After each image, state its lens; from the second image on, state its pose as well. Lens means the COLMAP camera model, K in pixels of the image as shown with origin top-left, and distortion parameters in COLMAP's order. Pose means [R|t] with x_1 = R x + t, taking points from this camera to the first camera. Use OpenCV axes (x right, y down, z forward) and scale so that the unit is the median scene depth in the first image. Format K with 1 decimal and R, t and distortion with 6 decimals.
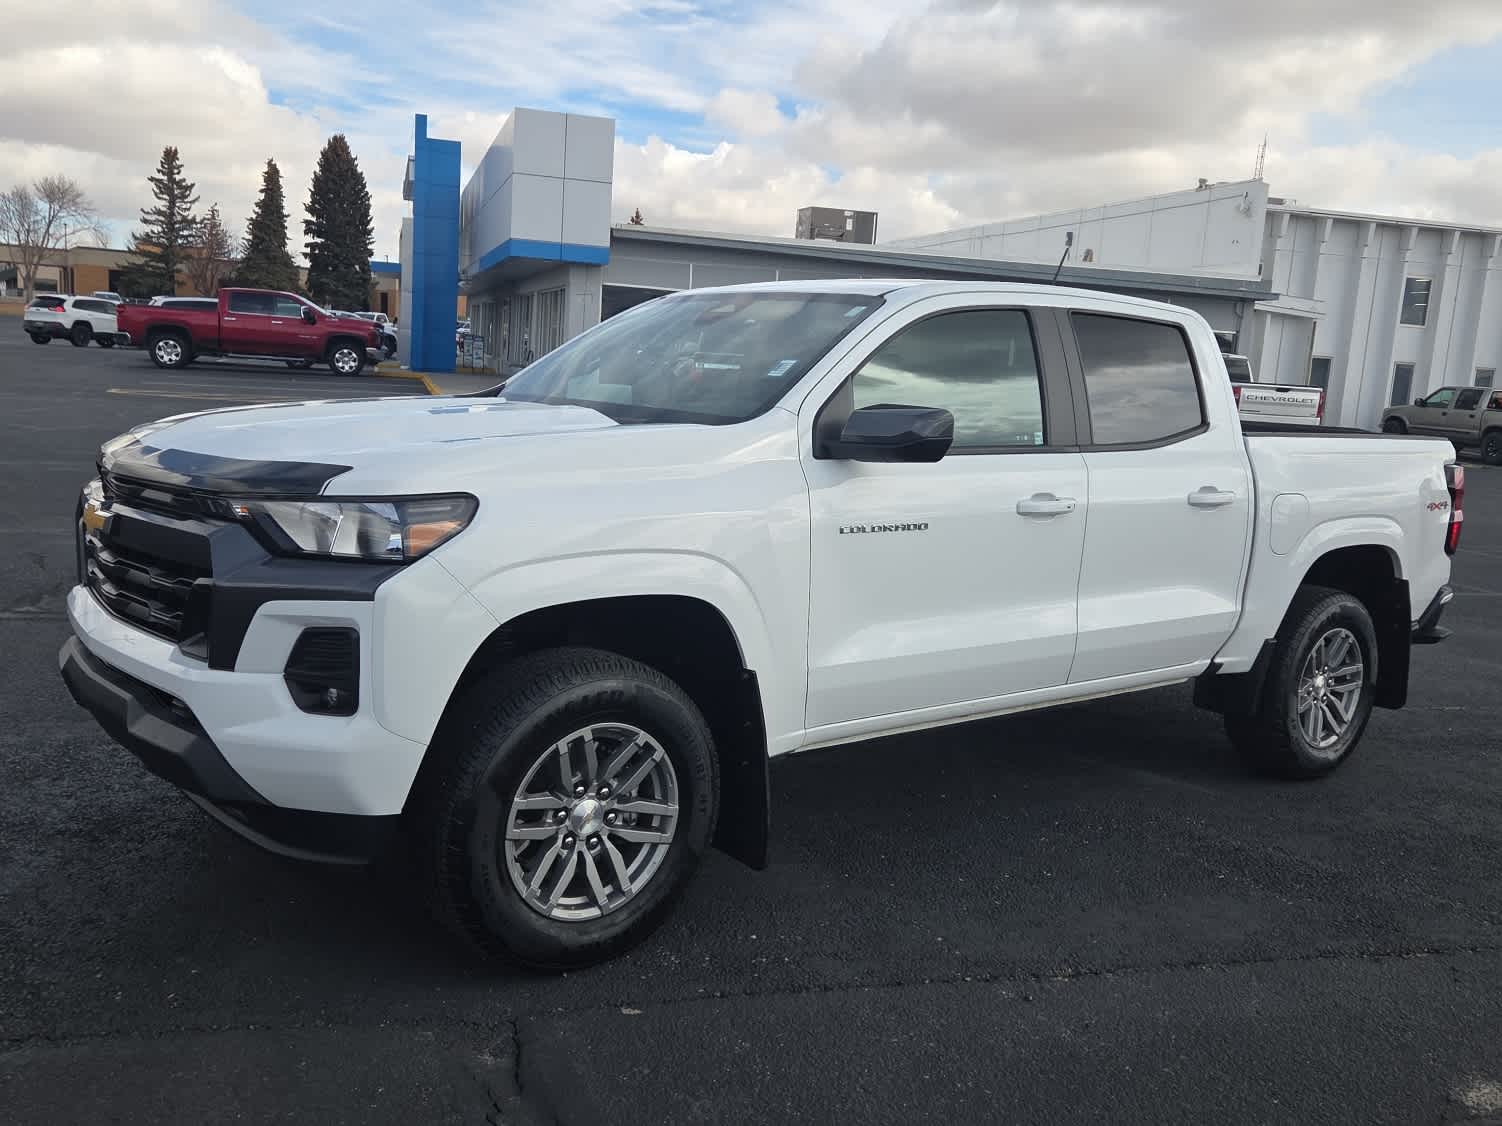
lens RADIAL K [[1350.6, 0, 766.4], [0, 1350.6, 552.7], [0, 0, 1]] dist [0.088547, -0.105451]
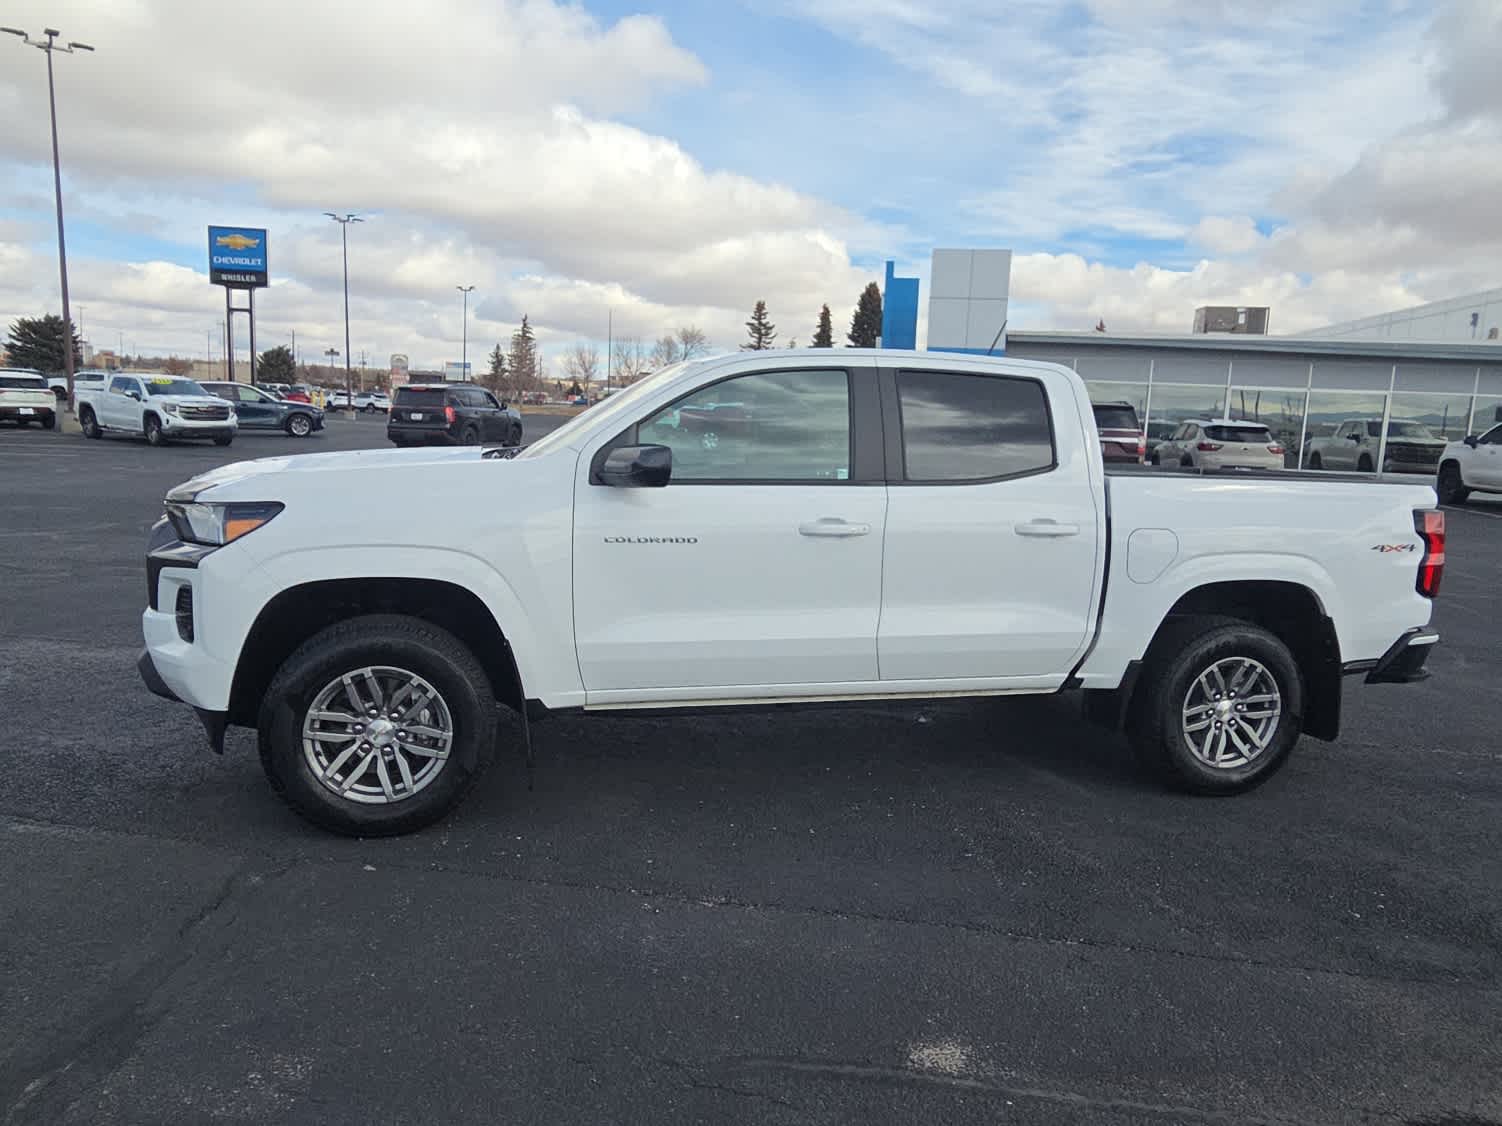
lens RADIAL K [[1035.7, 0, 754.8], [0, 1035.7, 557.5], [0, 0, 1]] dist [0.011499, -0.003417]
pose [[0.907567, 0.029297, -0.418883, 0.434027], [-0.042316, 0.998866, -0.021822, 0.011880], [0.417769, 0.037531, 0.907778, 0.107547]]
